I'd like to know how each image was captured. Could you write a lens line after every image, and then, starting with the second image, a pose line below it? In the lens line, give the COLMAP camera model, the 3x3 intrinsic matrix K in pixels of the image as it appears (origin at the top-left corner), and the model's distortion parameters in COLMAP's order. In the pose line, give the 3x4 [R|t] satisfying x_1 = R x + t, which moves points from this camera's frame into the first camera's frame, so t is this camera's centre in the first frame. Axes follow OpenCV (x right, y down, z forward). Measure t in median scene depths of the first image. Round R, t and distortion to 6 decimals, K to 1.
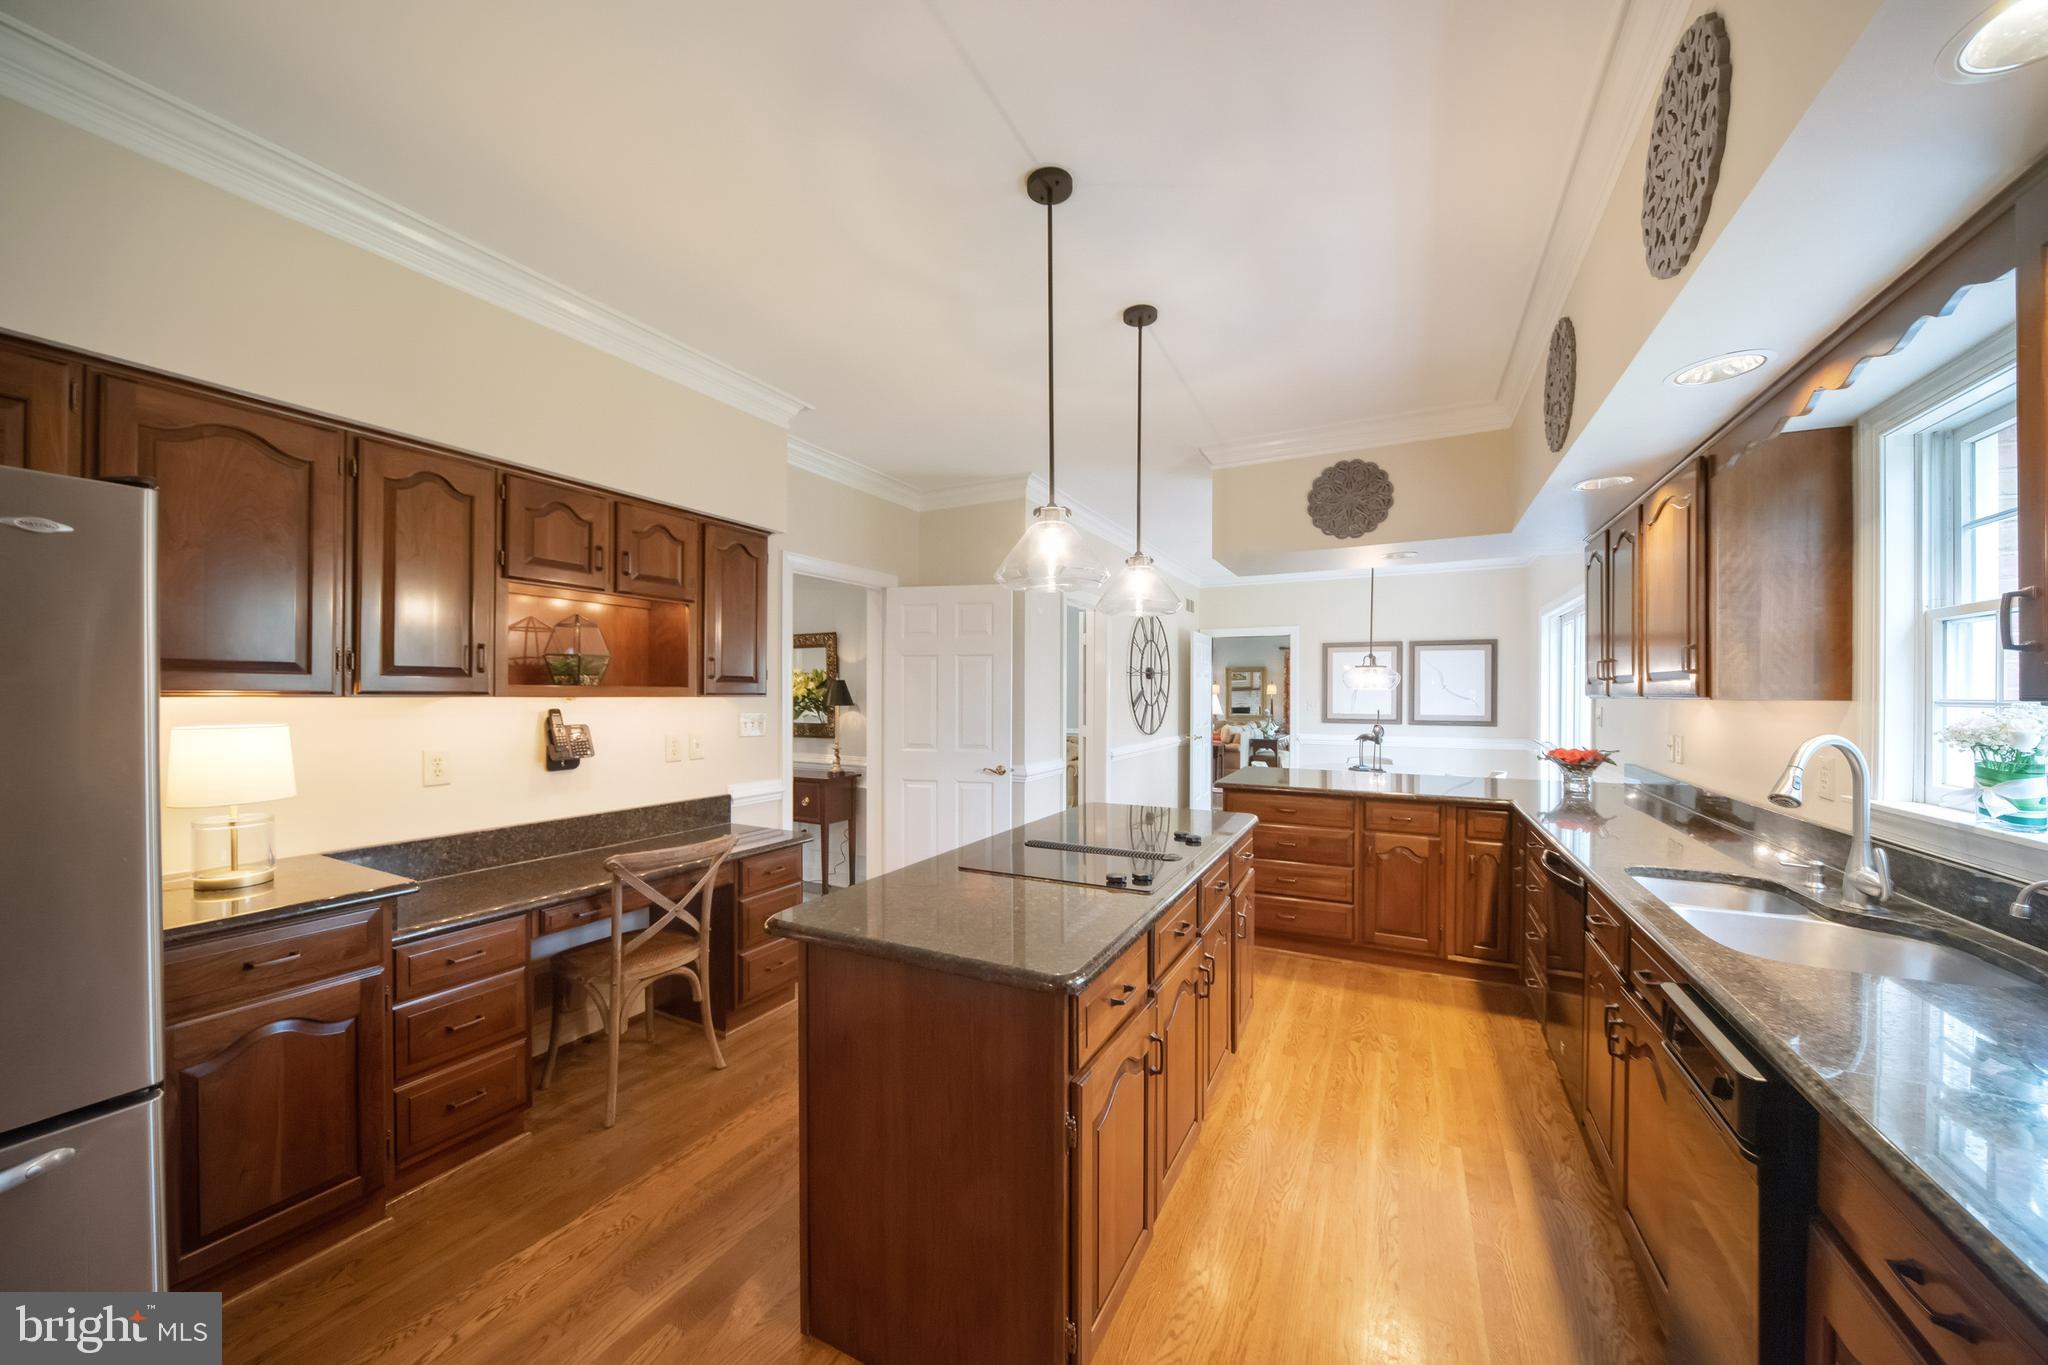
lens RADIAL K [[709.1, 0, 1027.4], [0, 709.1, 692.8], [0, 0, 1]] dist [-0.013409, -0.000005]
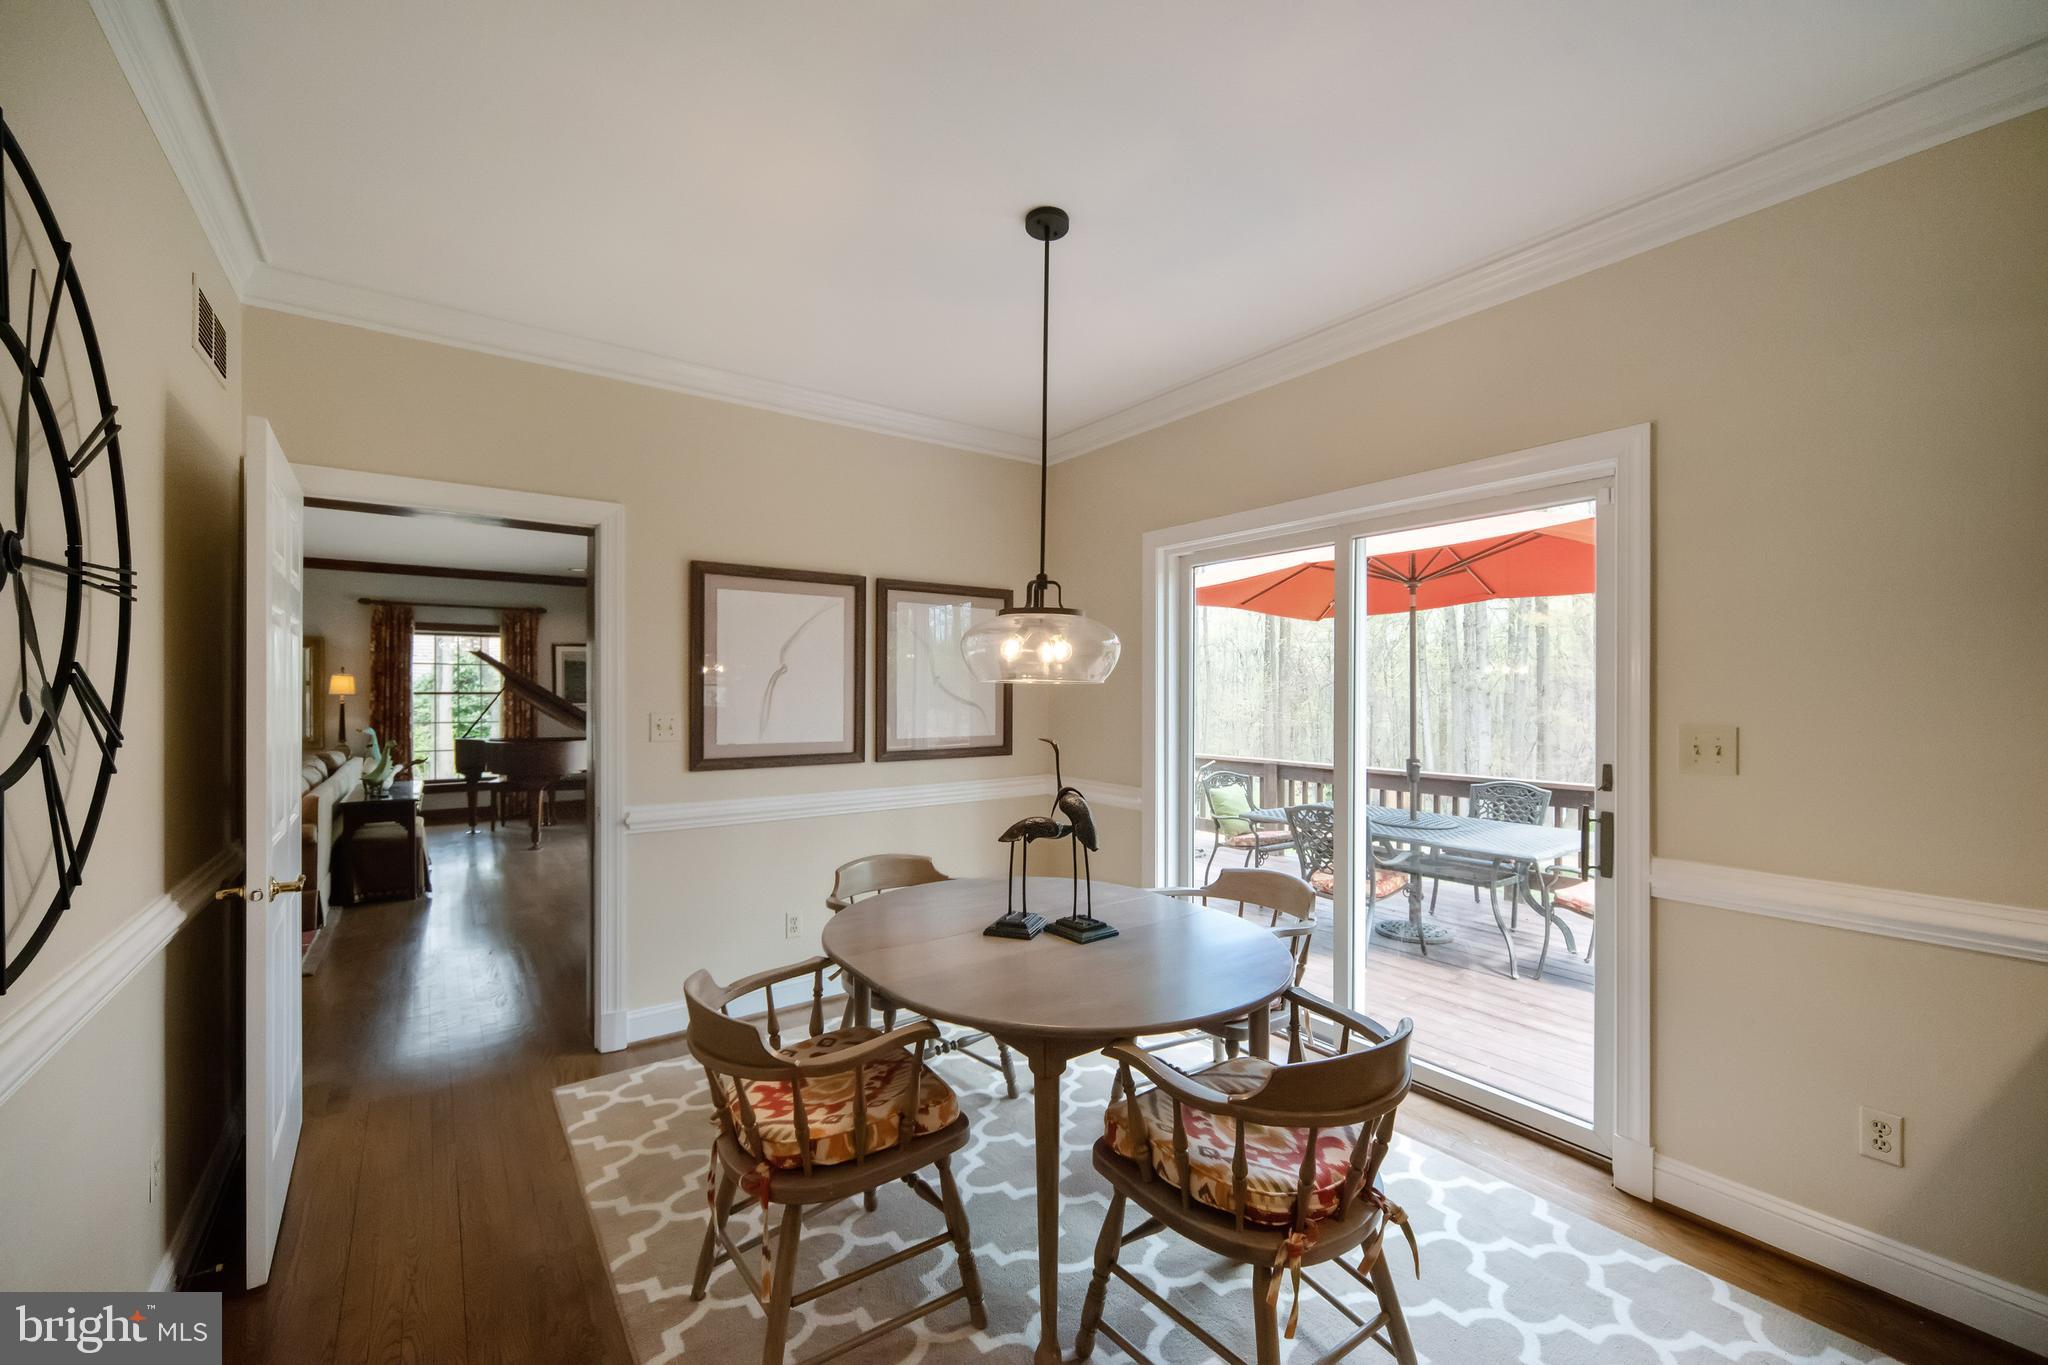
lens RADIAL K [[839.6, 0, 1041.6], [0, 839.6, 685.8], [0, 0, 1]] dist [0.000714, 0.000113]
pose [[0.450941, 0.006382, 0.892531, 0.108301], [-0.005311, 0.999976, -0.004467, -0.001958], [-0.892538, -0.002726, 0.450964, 0.661725]]
